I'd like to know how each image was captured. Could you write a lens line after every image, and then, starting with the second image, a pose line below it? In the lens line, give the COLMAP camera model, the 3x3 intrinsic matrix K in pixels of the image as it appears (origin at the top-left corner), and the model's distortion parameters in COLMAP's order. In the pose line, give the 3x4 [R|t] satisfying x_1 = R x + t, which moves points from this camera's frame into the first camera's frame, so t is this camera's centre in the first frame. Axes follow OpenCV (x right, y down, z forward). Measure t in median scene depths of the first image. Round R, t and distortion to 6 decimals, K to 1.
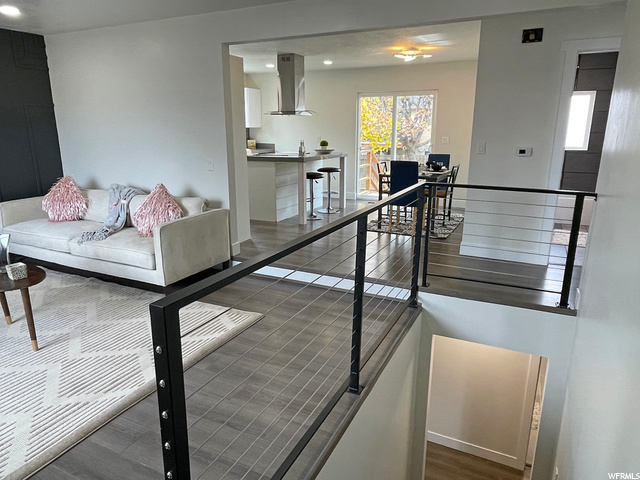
lens RADIAL K [[431.6, 0, 320.0], [0, 431.6, 240.0], [0, 0, 1]] dist [-0.001486, -0.001612]
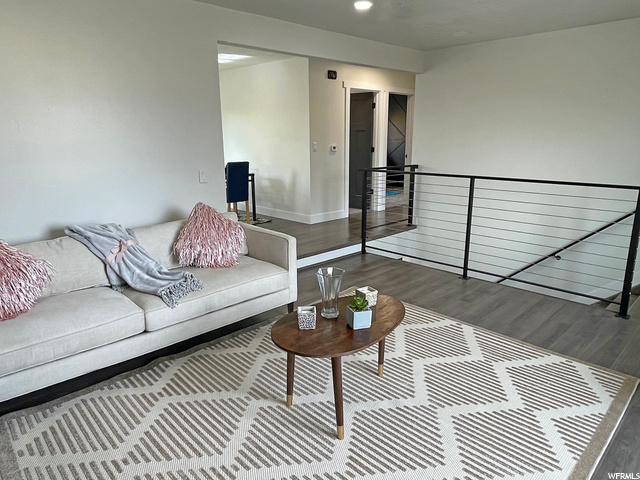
lens RADIAL K [[431.6, 0, 320.0], [0, 431.6, 240.0], [0, 0, 1]] dist [-0.001486, -0.001612]
pose [[0.335922, -0.225820, 0.914419, -1.032692], [0.239966, 0.959317, 0.148753, -0.128387], [-0.910809, 0.169460, 0.376444, 0.512971]]
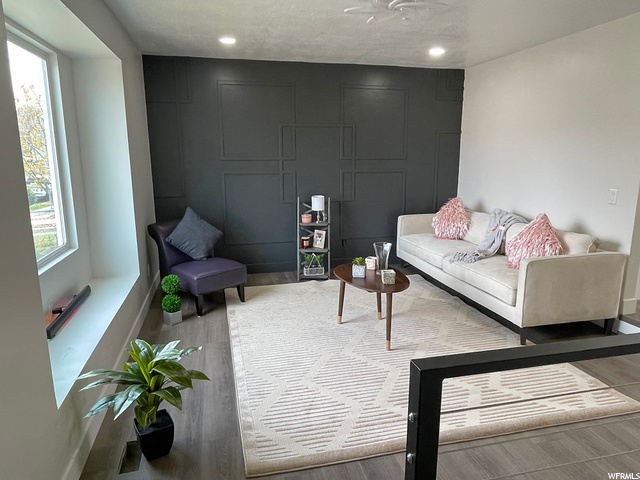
lens RADIAL K [[431.6, 0, 320.0], [0, 431.6, 240.0], [0, 0, 1]] dist [-0.001486, -0.001612]
pose [[0.633964, 0.148375, -0.758996, 0.023782], [-0.189266, 0.981345, 0.033753, -0.019030], [0.749845, 0.122254, 0.650220, 0.076561]]
